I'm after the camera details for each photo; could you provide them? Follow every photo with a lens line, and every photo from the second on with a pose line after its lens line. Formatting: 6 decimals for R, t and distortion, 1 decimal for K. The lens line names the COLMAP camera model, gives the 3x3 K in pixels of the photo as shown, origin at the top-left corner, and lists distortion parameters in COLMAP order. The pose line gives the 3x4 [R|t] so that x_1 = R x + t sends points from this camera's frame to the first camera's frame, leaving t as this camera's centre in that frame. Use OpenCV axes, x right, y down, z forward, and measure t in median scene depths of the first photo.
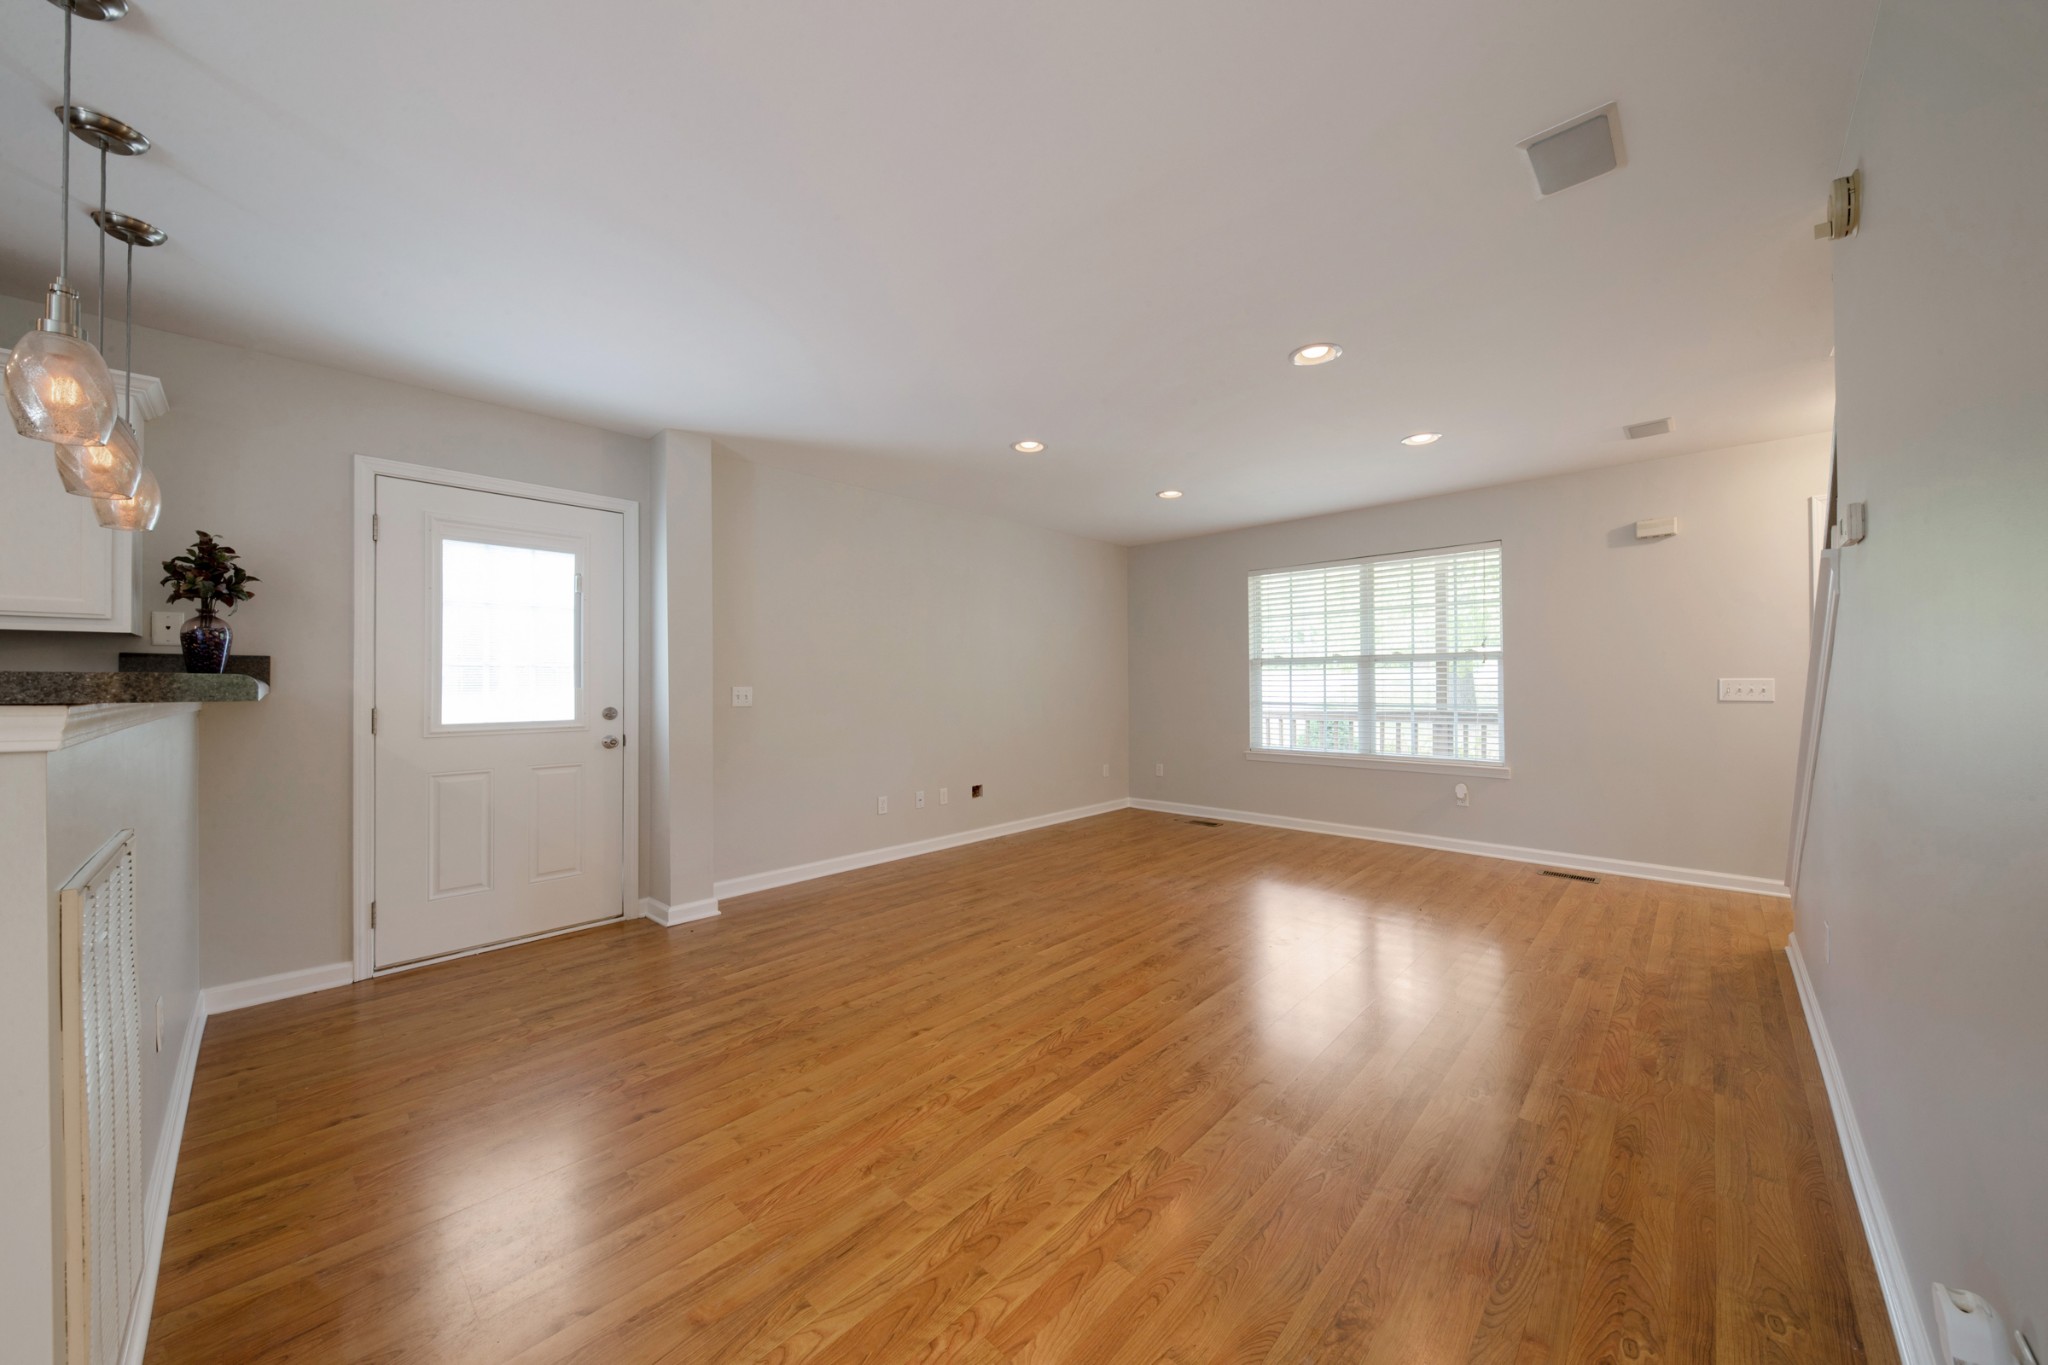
lens RADIAL K [[725.6, 0, 1053.0], [0, 725.6, 683.6], [0, 0, 1]] dist [0.002075, -0.002459]
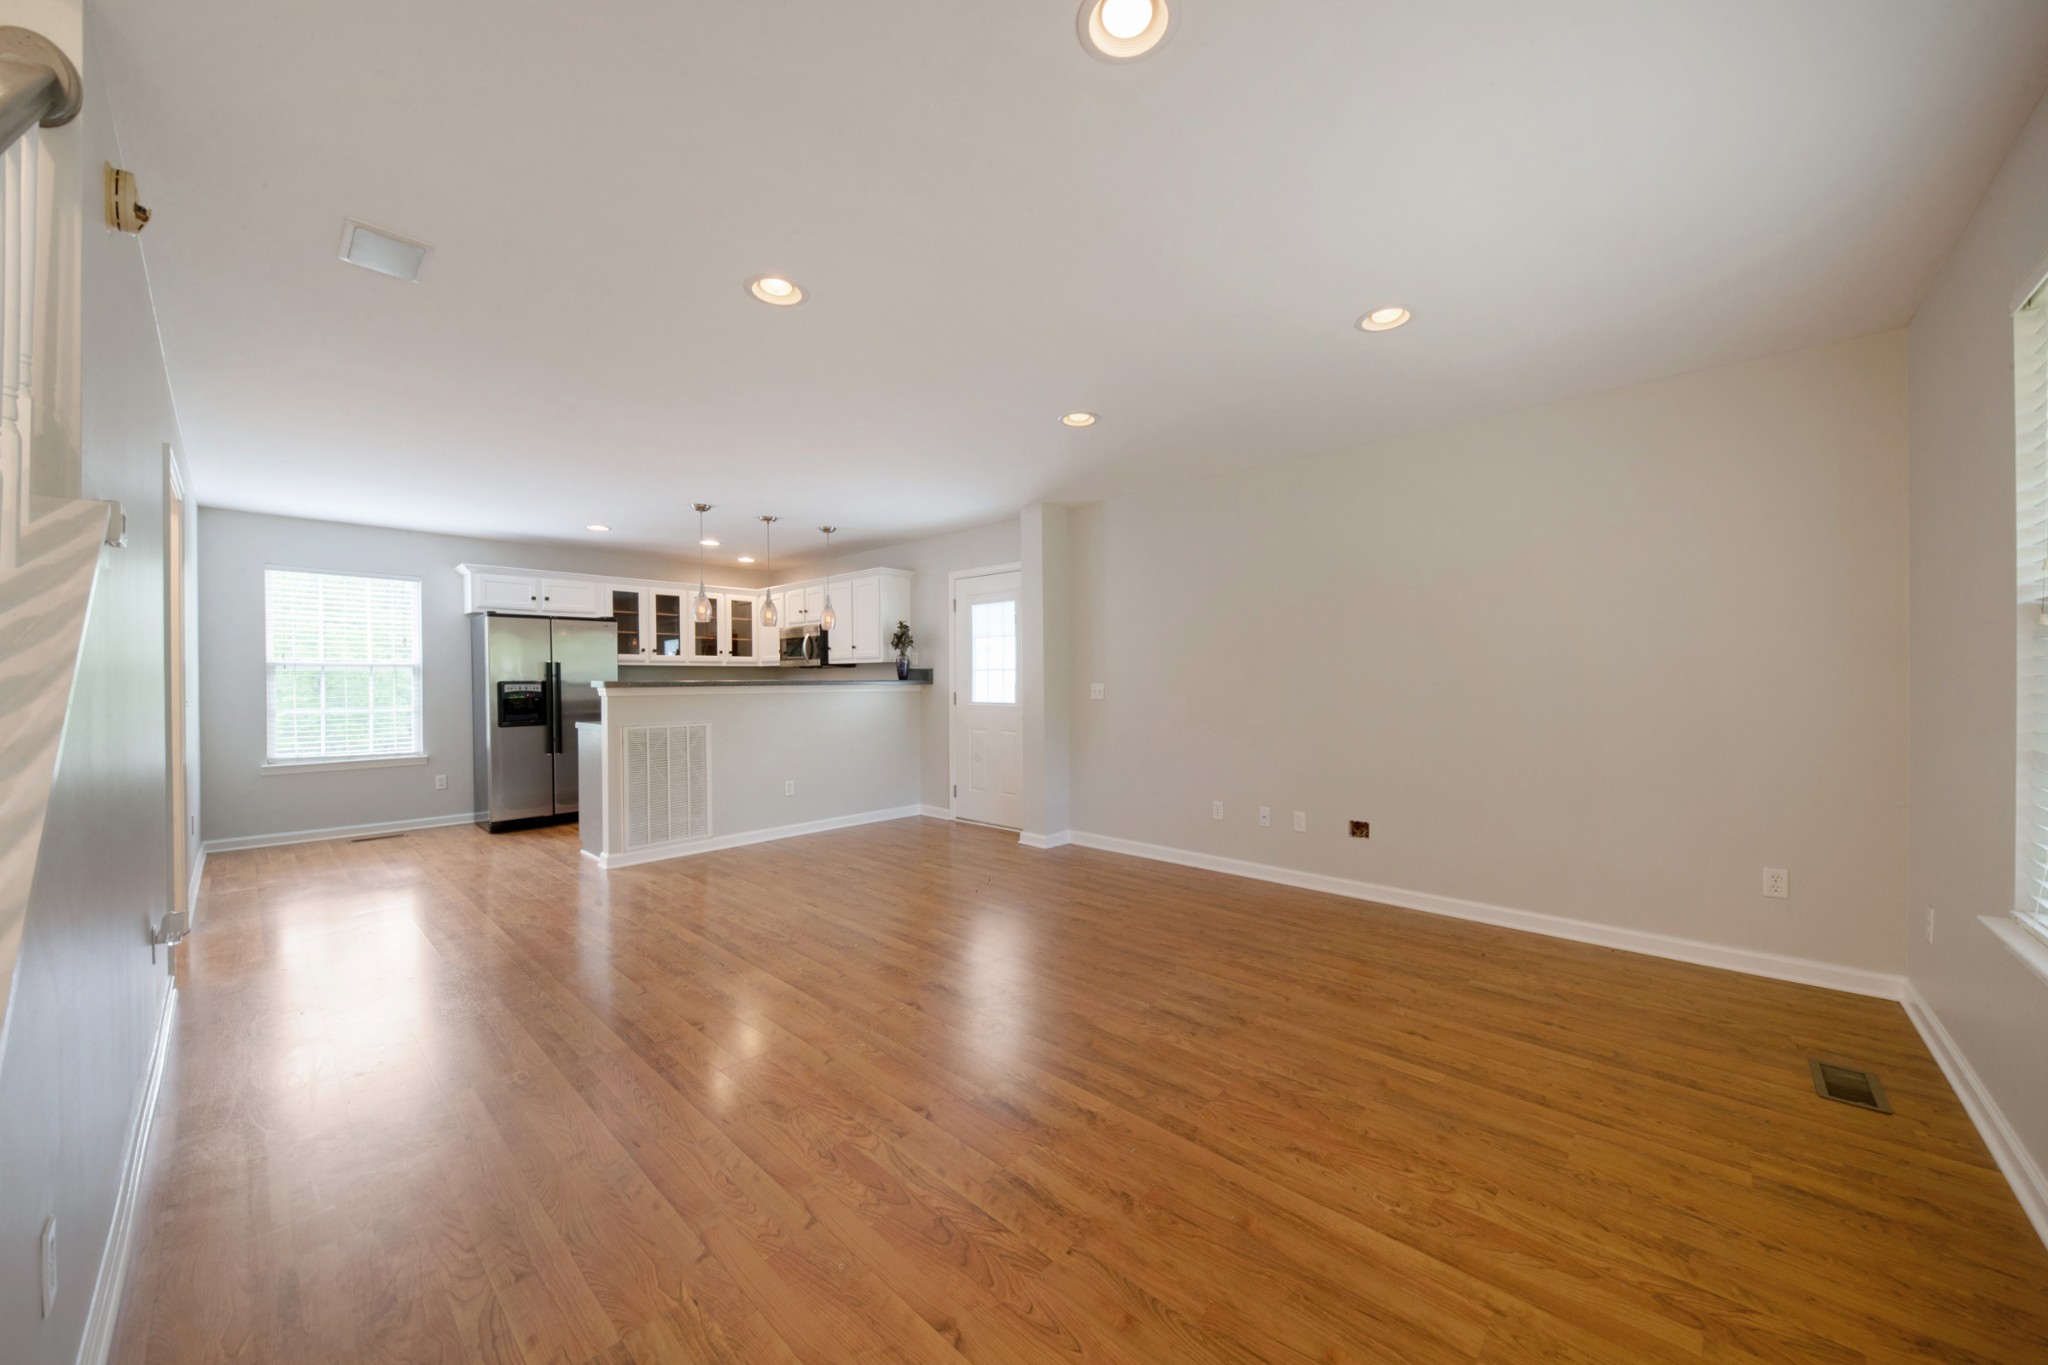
lens RADIAL K [[725.6, 0, 1022.3], [0, 725.6, 685.3], [0, 0, 1]] dist [0.002075, -0.002459]
pose [[-0.023341, 0.010277, -0.999675, 0.787062], [0.000636, 0.999947, 0.010265, -0.002972], [0.999727, -0.000396, -0.023346, 0.862677]]
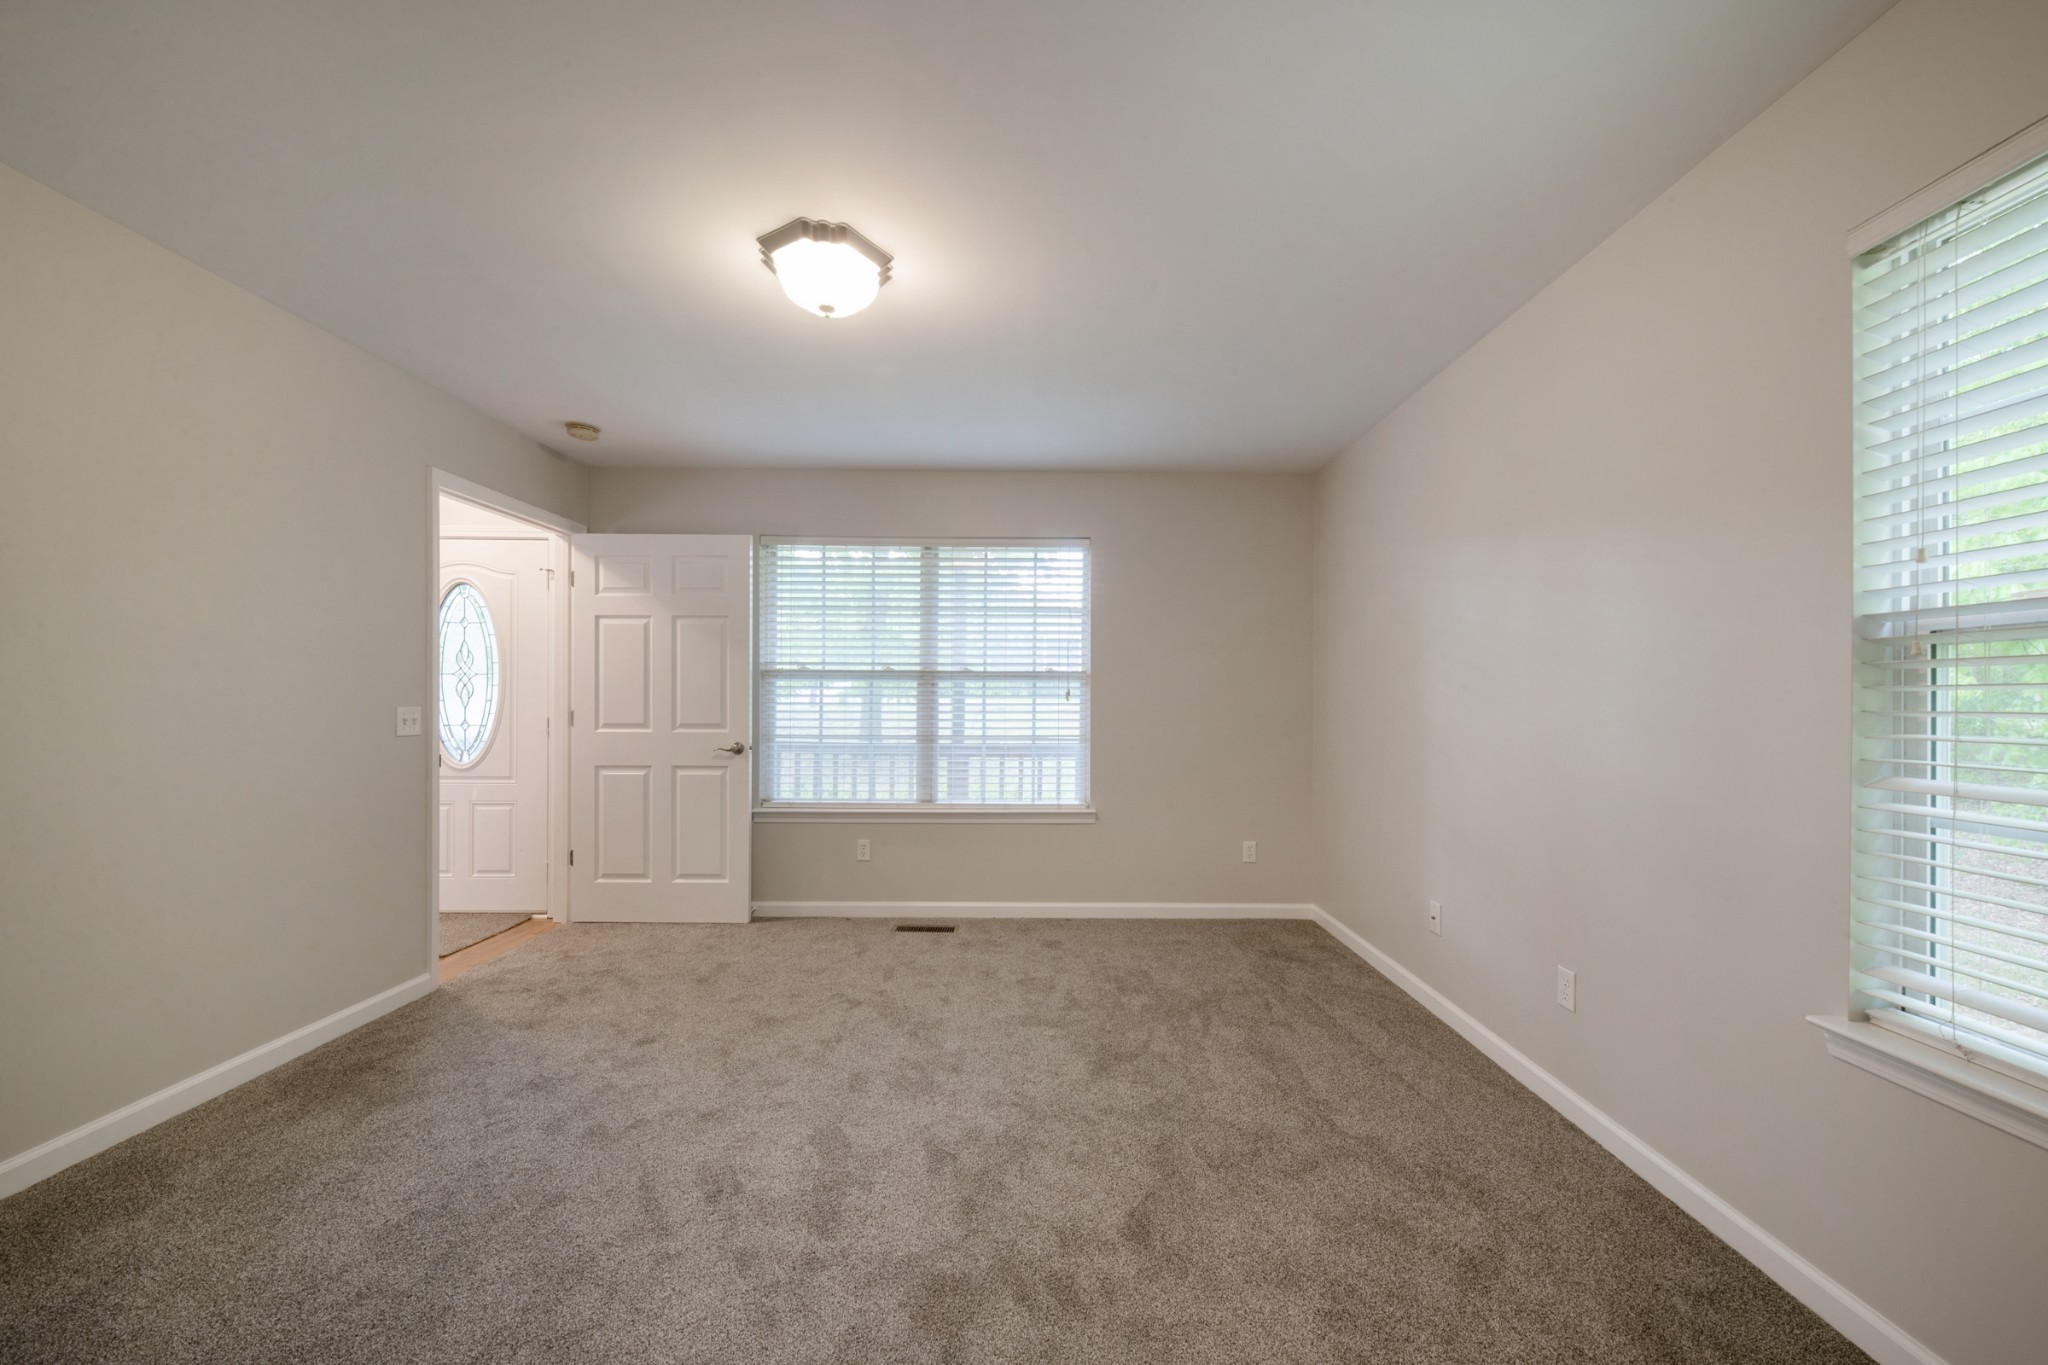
lens RADIAL K [[953.9, 0, 1024.7], [0, 953.9, 702.4], [0, 0, 1]] dist [-0.001980, -0.000097]
pose [[0.733420, 0.013154, 0.679648, -0.201752], [-0.009755, 0.999913, -0.008826, 0.001408], [-0.679705, -0.000157, 0.733485, 0.277694]]
